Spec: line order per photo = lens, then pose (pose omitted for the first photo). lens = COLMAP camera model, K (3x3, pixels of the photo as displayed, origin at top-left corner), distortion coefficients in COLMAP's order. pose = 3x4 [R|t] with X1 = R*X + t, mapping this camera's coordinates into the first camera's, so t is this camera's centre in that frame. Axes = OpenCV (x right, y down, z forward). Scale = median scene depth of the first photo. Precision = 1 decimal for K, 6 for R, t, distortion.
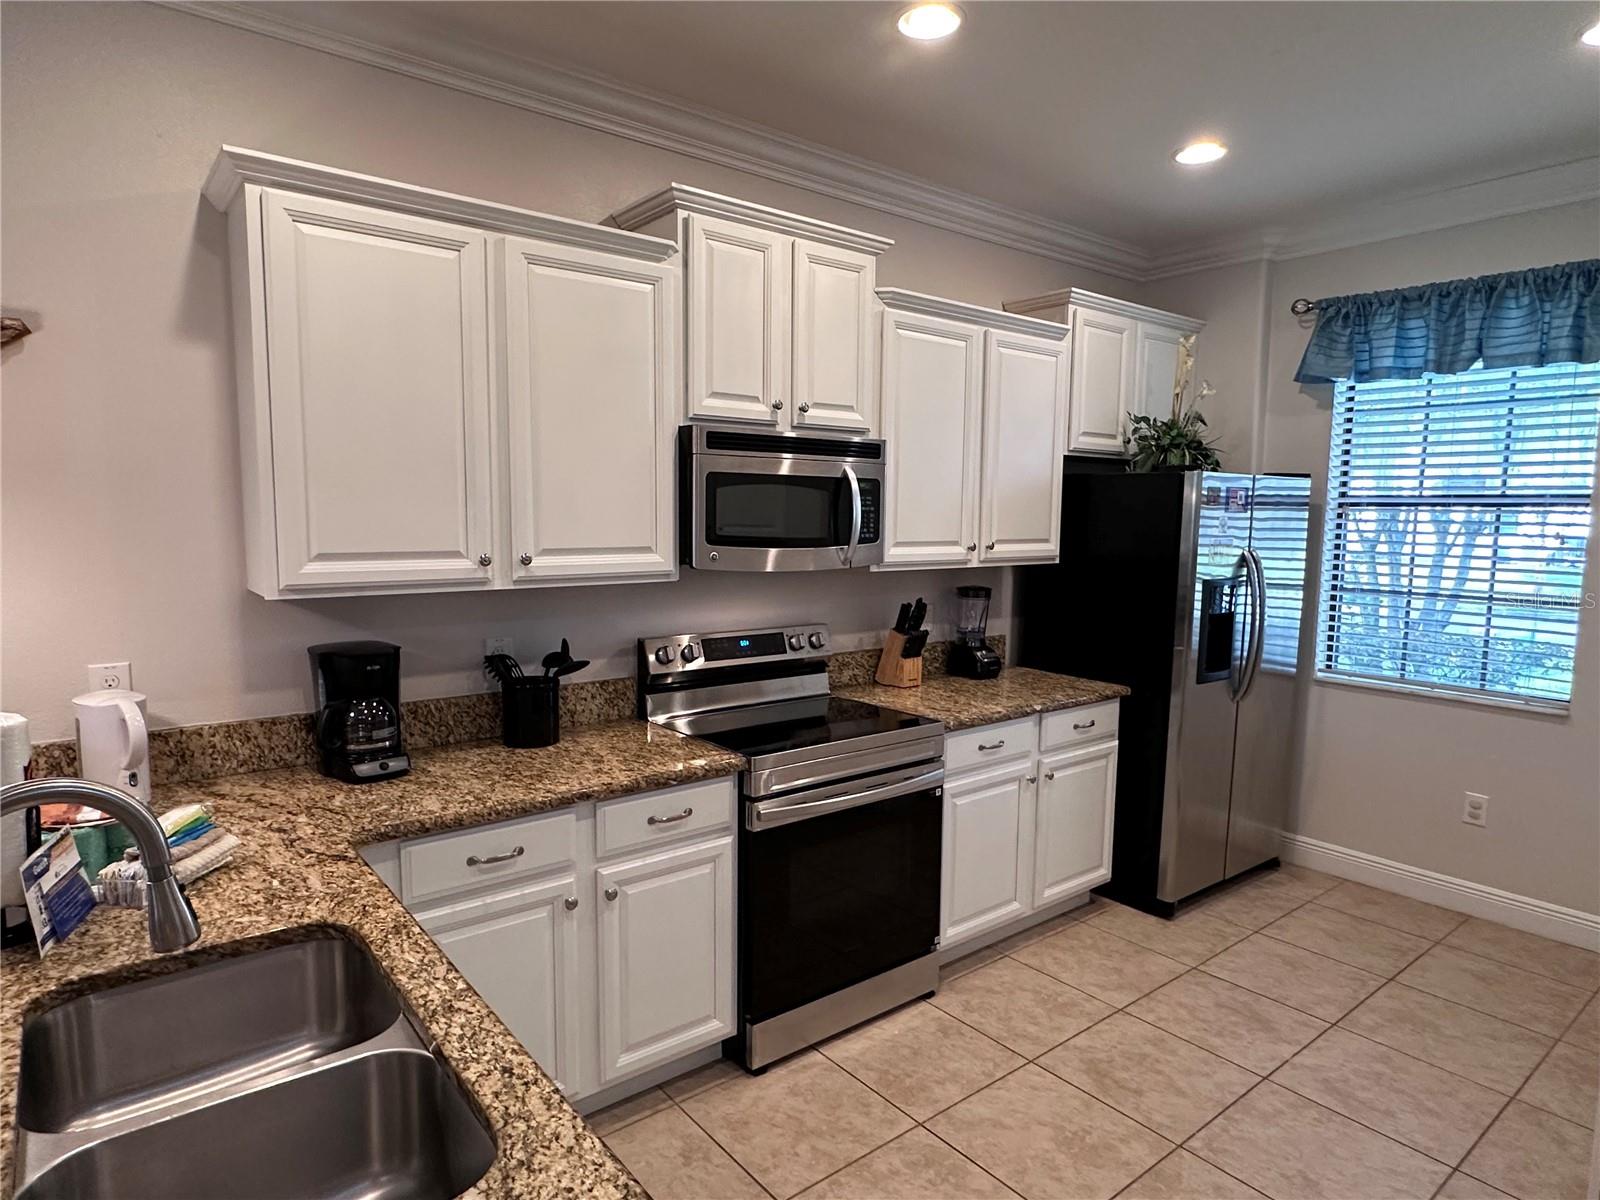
lens RADIAL K [[939.3, 0, 803.2], [0, 939.3, 592.1], [0, 0, 1]] dist [0.009035, 0.000716]
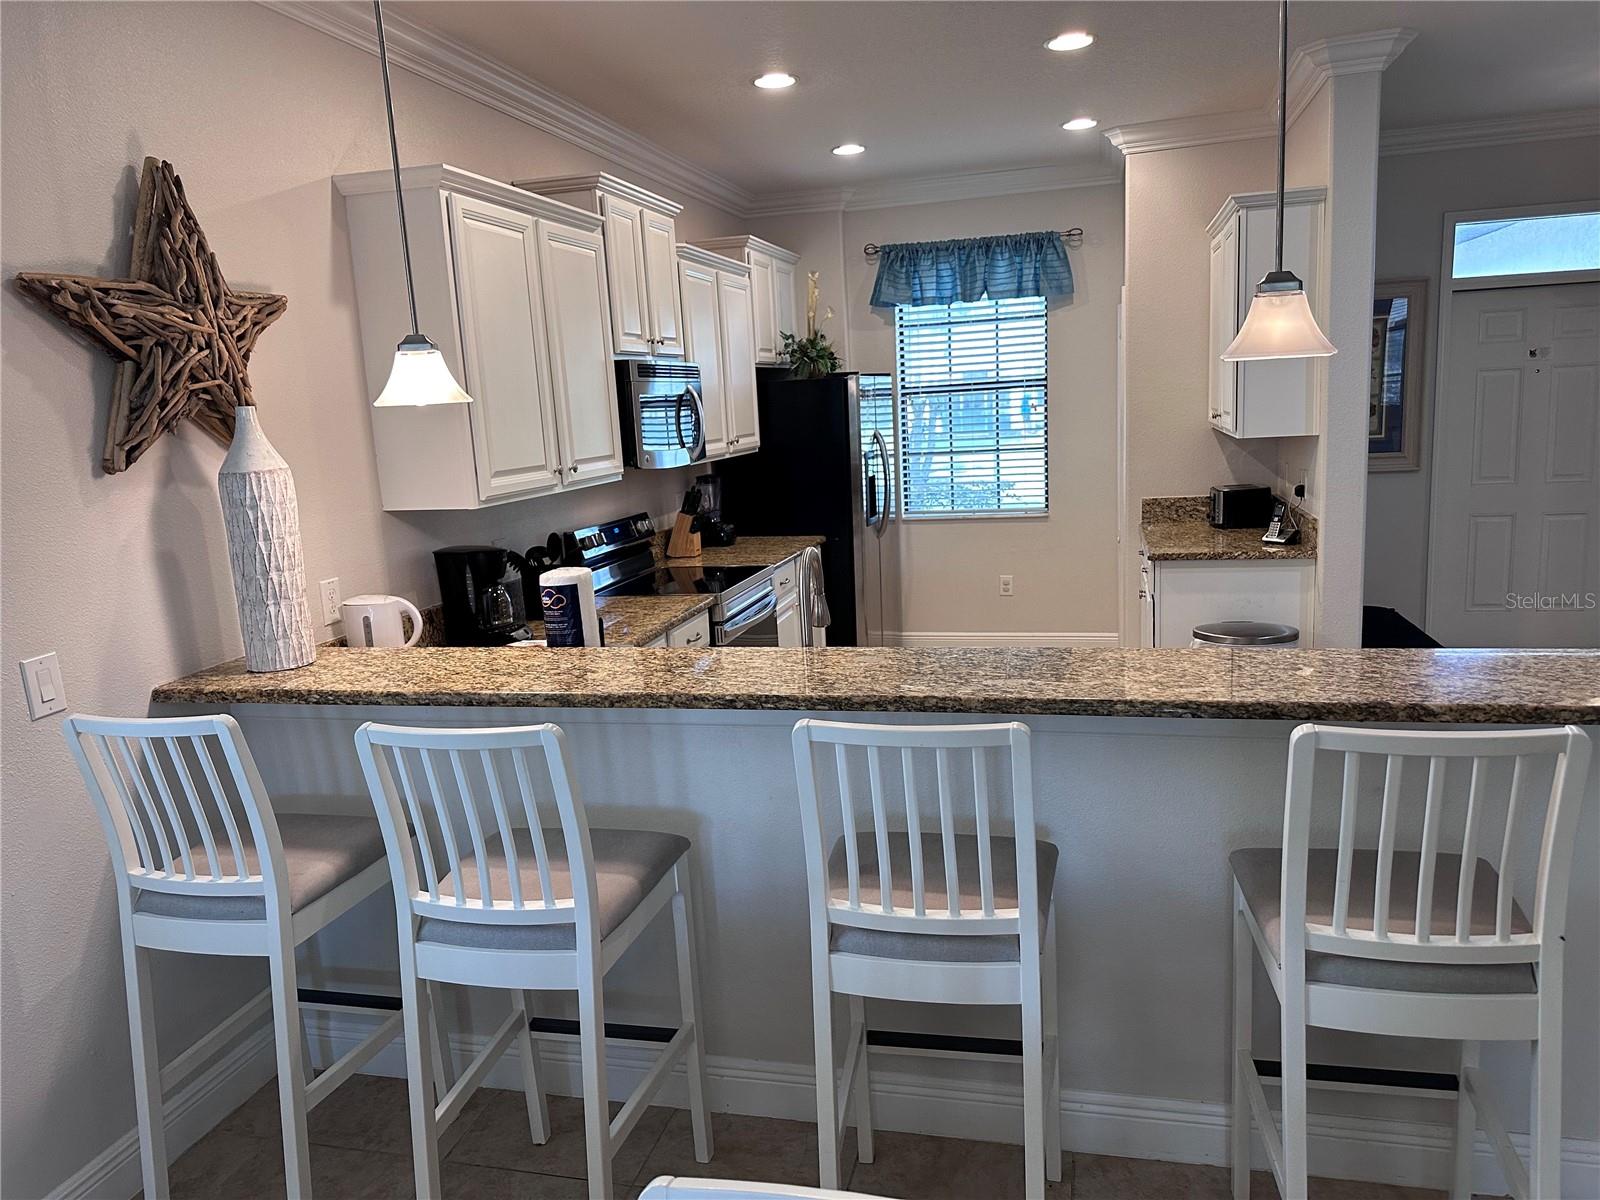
lens RADIAL K [[1119.0, 0, 801.0], [0, 1119.0, 612.0], [0, 0, 1]] dist [0.050612, -0.004690]
pose [[0.802221, -0.166311, 0.573395, -0.628287], [0.117117, 0.985595, 0.122012, 0.006128], [-0.585427, -0.030727, 0.810143, -0.307096]]
